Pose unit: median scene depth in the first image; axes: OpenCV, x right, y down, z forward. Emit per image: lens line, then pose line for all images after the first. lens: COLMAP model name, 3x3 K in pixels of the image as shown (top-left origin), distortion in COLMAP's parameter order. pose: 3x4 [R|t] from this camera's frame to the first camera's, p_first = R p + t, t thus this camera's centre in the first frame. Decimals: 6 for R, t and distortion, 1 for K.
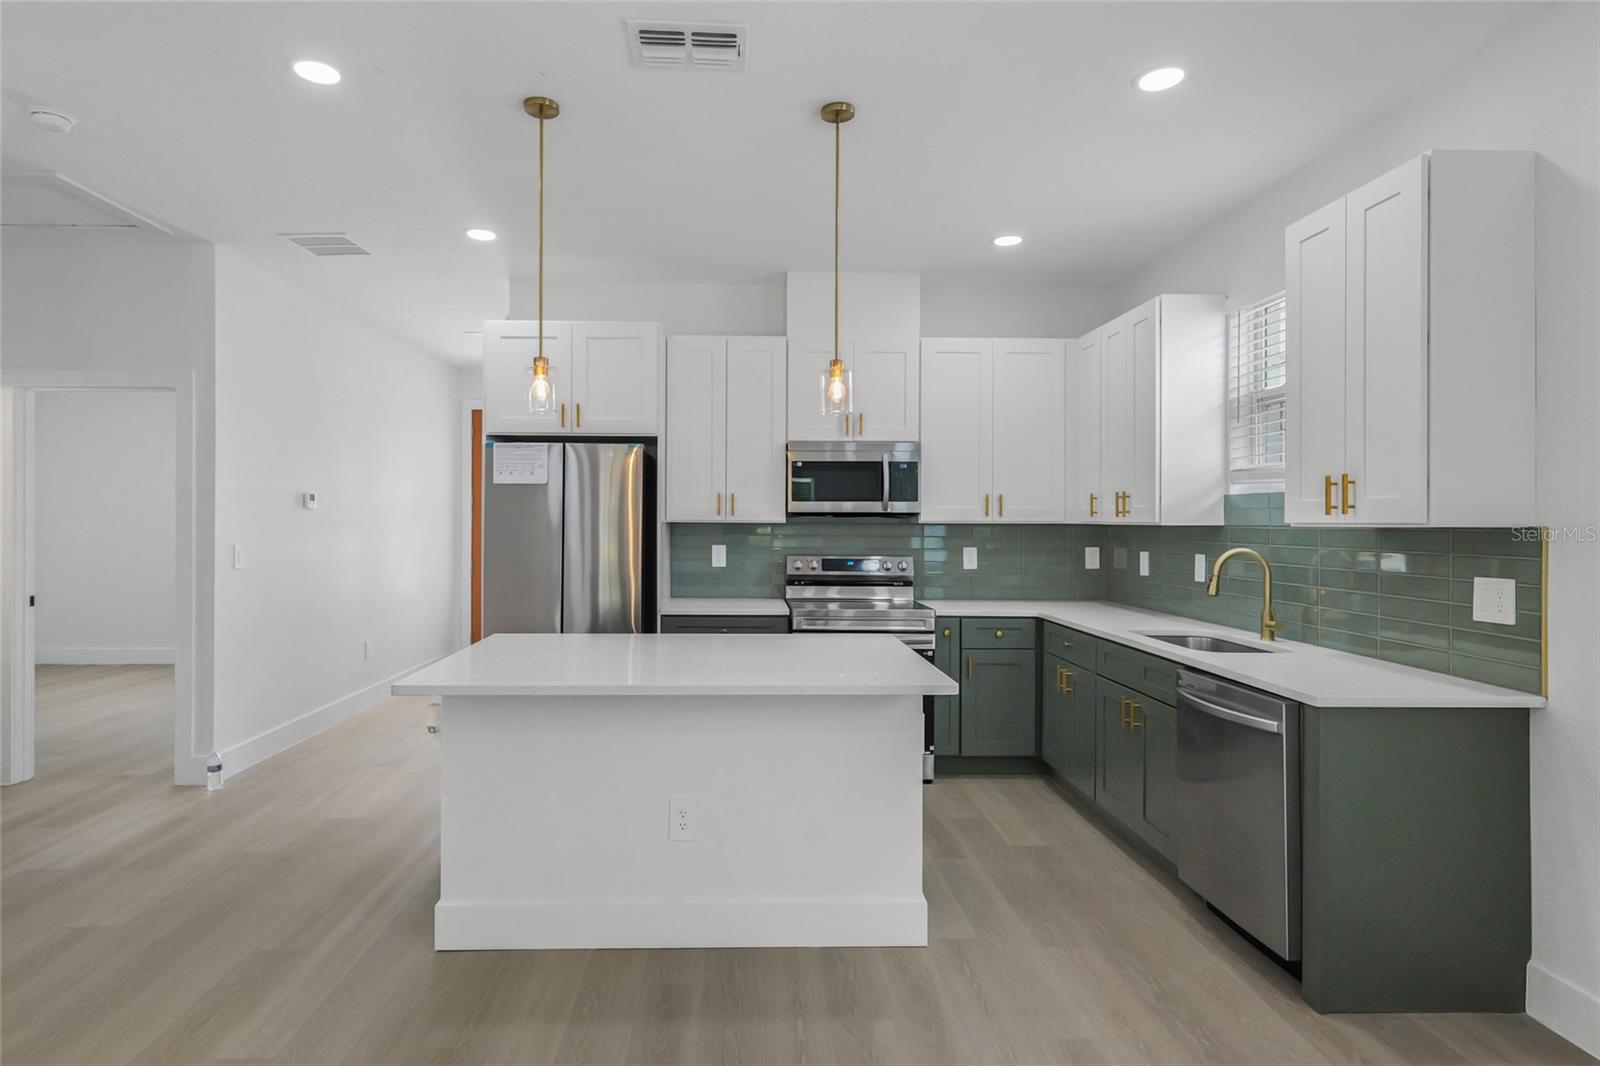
lens RADIAL K [[852.6, 0, 755.7], [0, 852.6, 522.9], [0, 0, 1]] dist [0.001047, 0.000610]
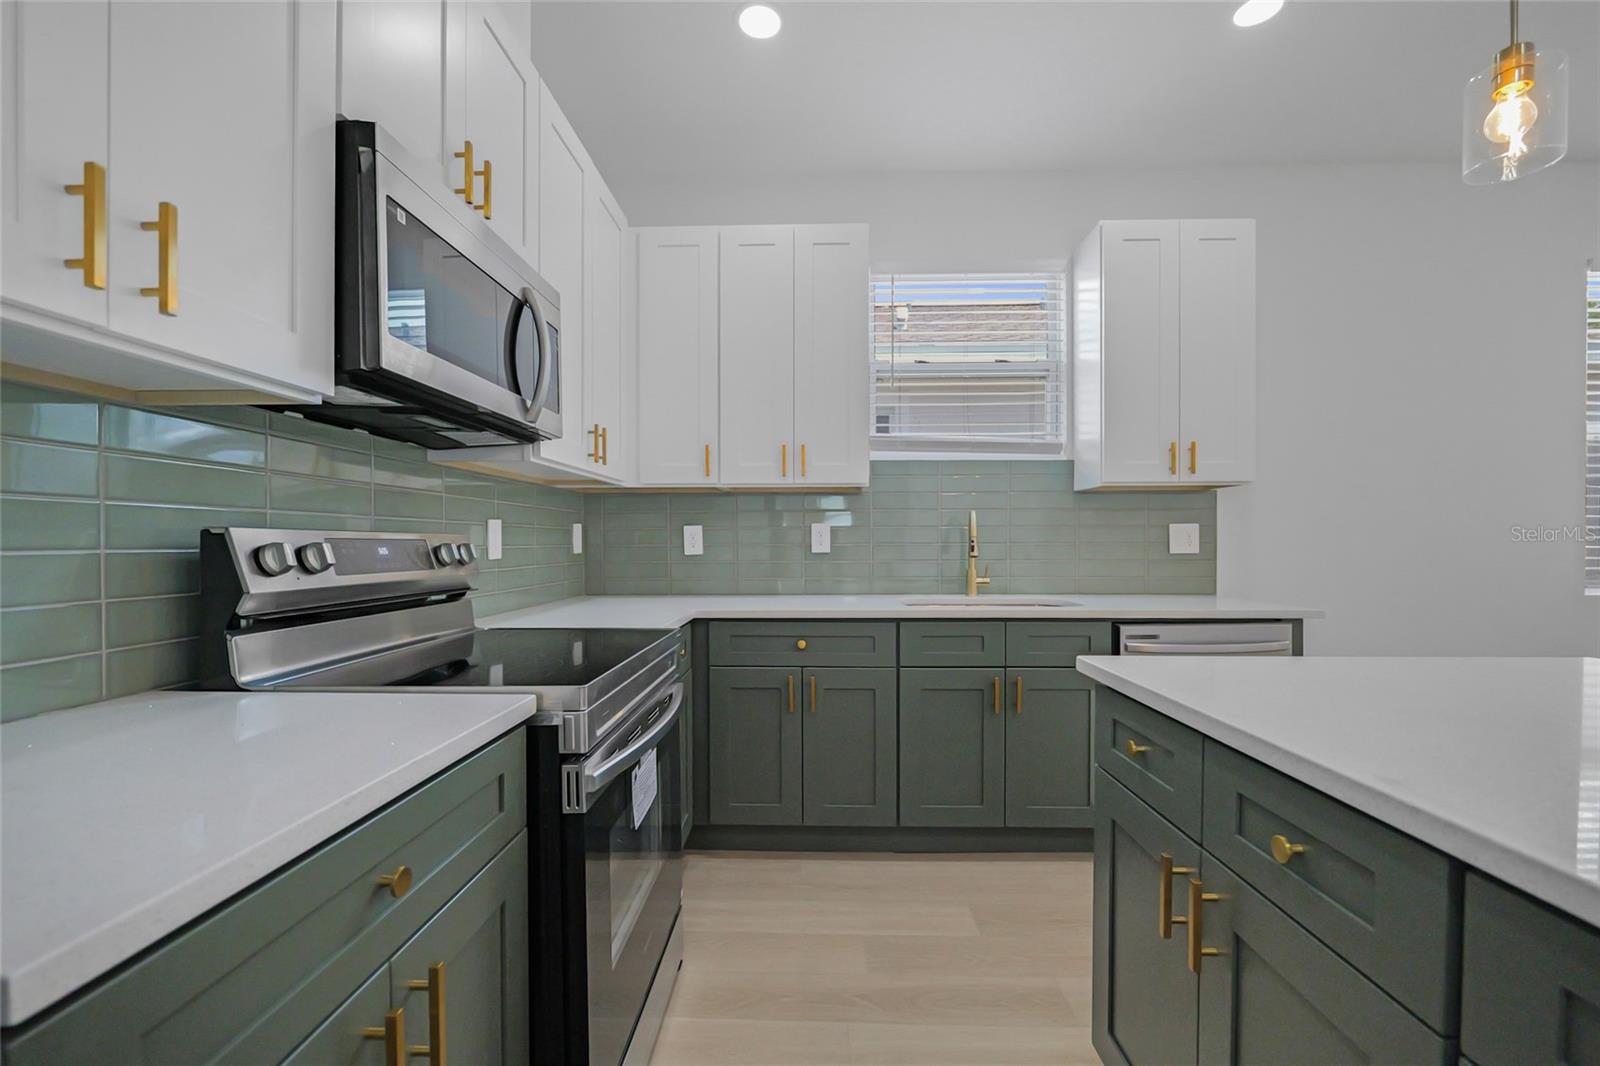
lens RADIAL K [[667.9, 0, 800.7], [0, 667.9, 549.0], [0, 0, 1]] dist [-0.007629, -0.000452]
pose [[0.044298, -0.017724, 0.998861, -0.190174], [0.004378, 0.999836, 0.017547, 0.047728], [-0.999009, 0.003596, 0.044369, 0.907822]]
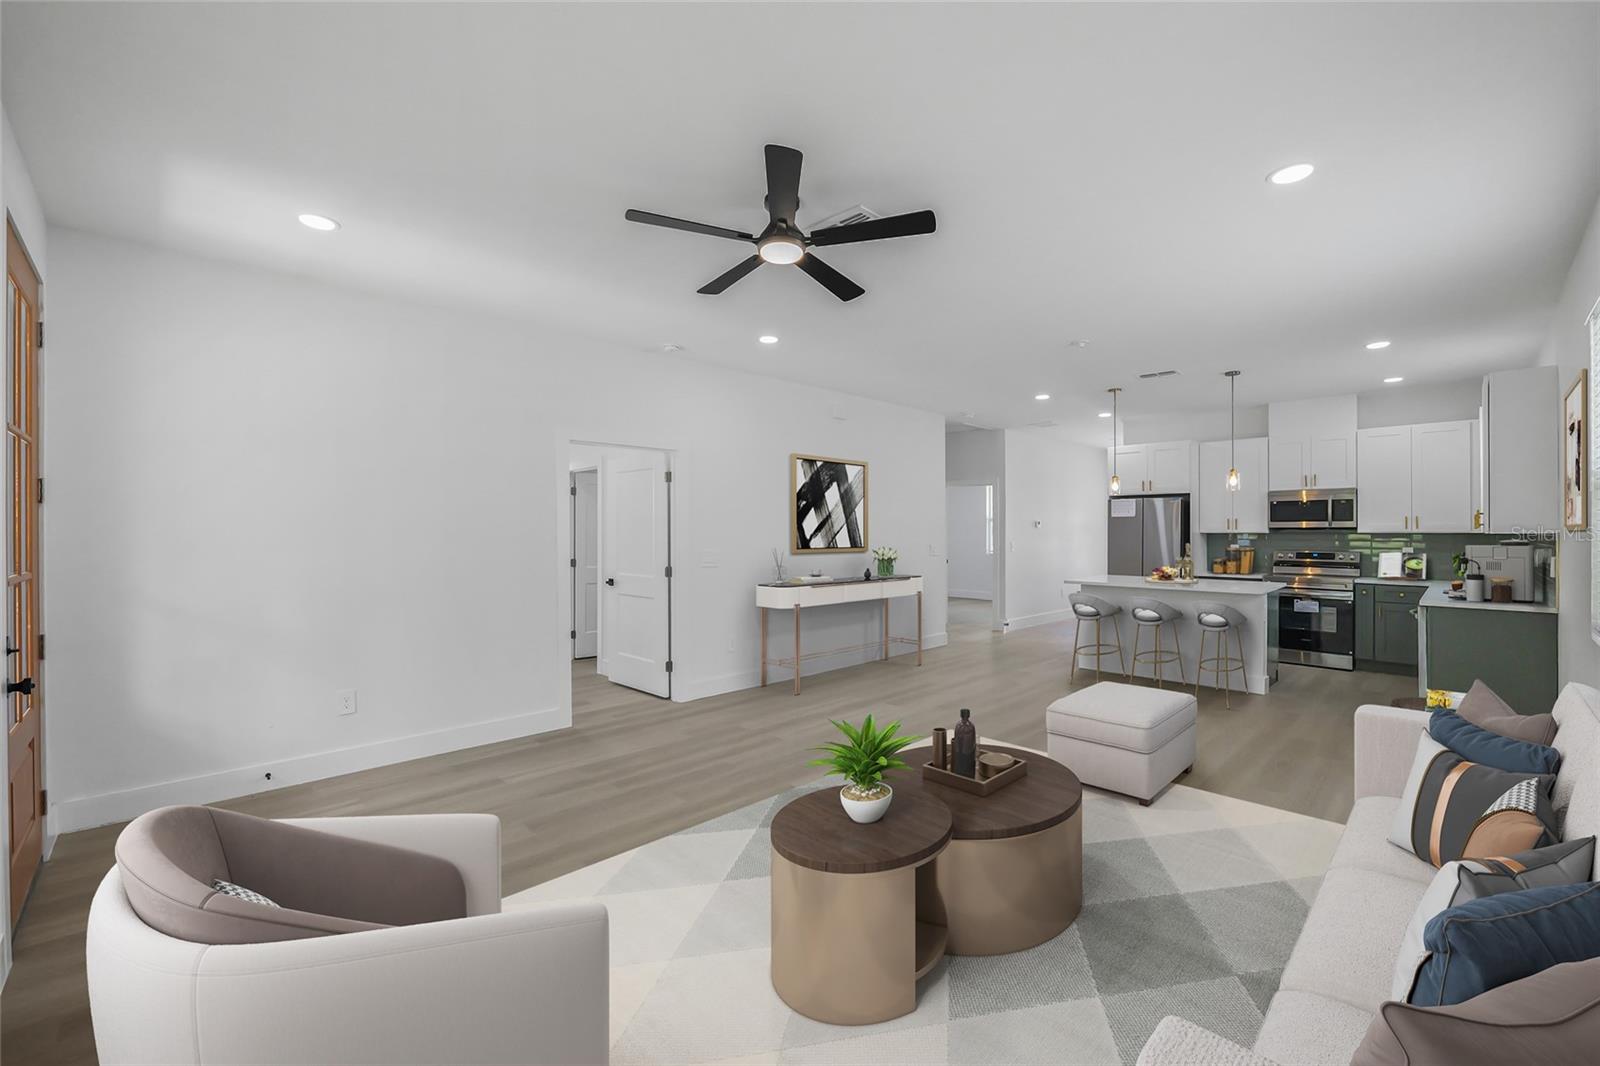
lens RADIAL K [[670.7, 0, 800.0], [0, 670.7, 533.0], [0, 0, 1]] dist [-0.009278, -0.000280]
pose [[0.684764, -0.004357, -0.728752, 0.446443], [0.002288, 0.999990, -0.003828, 0.003245], [0.728761, 0.000954, 0.684767, -0.888757]]
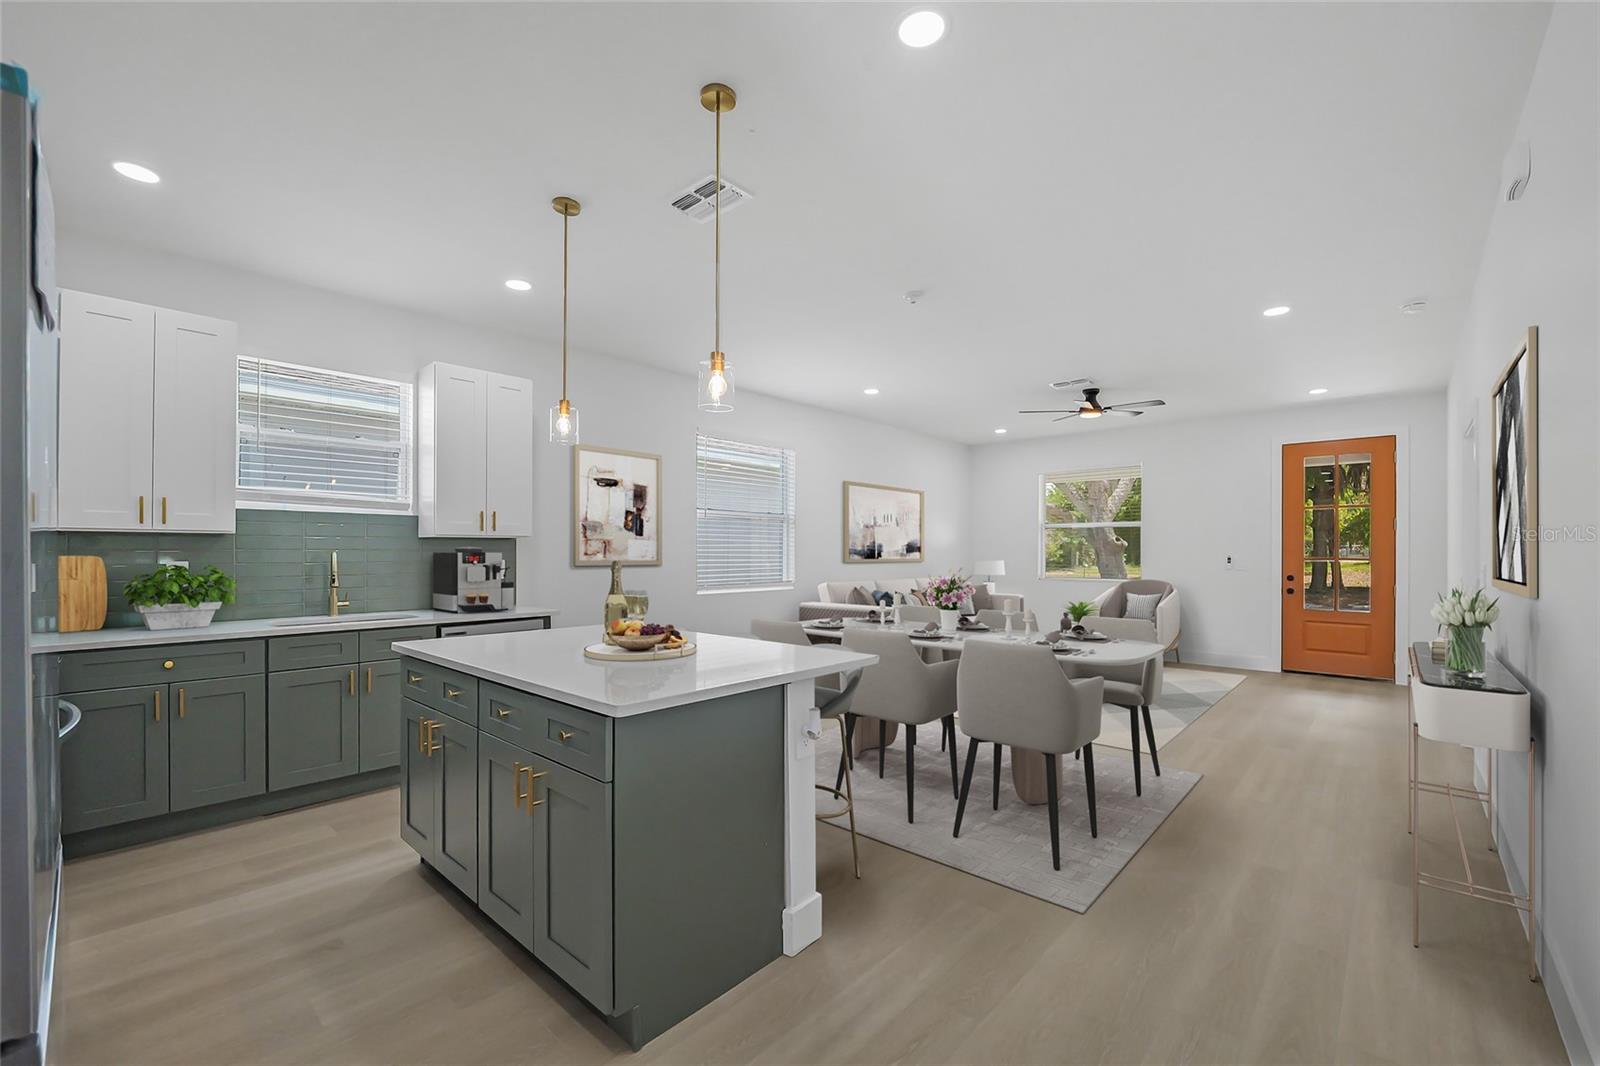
lens RADIAL K [[667.9, 0, 800.7], [0, 667.9, 549.0], [0, 0, 1]] dist [-0.007629, -0.000452]
pose [[-0.722992, -0.001756, 0.690854, -0.556528], [-0.002715, 0.999996, -0.000299, 0.018212], [-0.690851, -0.002092, -0.722994, 0.973383]]
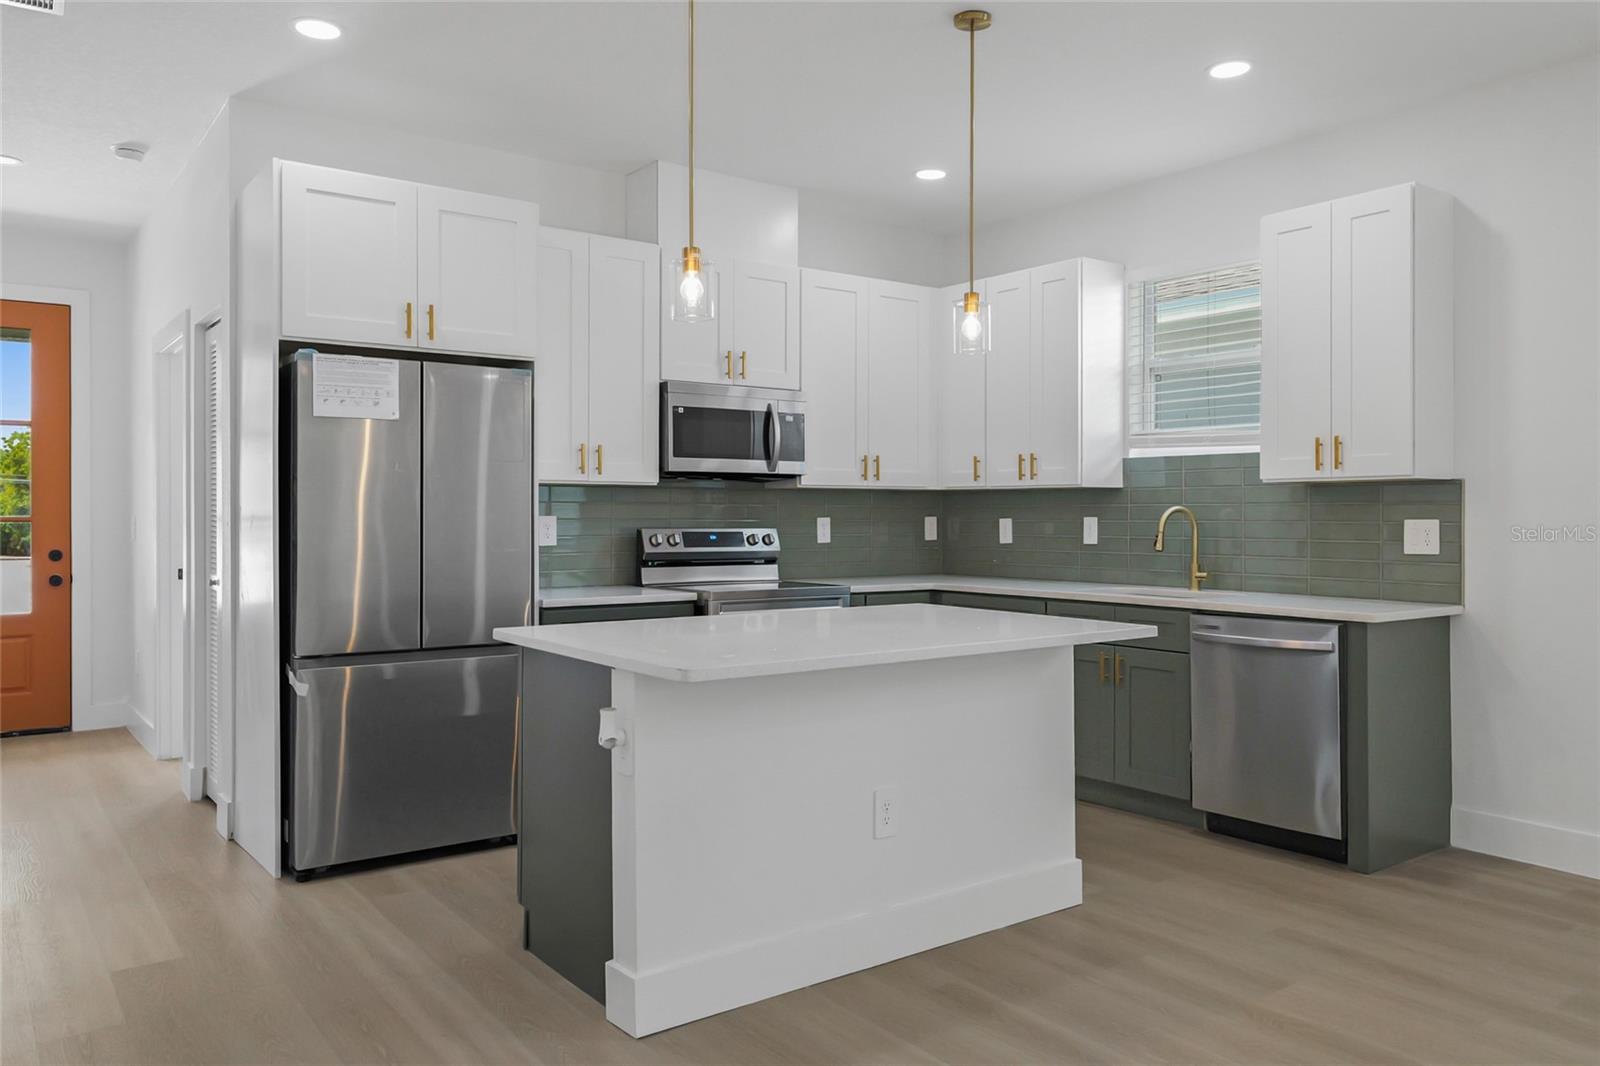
lens RADIAL K [[1166.7, 0, 825.2], [0, 1166.7, 521.8], [0, 0, 1]] dist [0.002940, 0.001367]
pose [[0.809294, -0.007204, 0.587360, -0.505602], [0.004109, 0.999970, 0.006603, 0.029336], [-0.587390, -0.002930, 0.809299, 0.055216]]
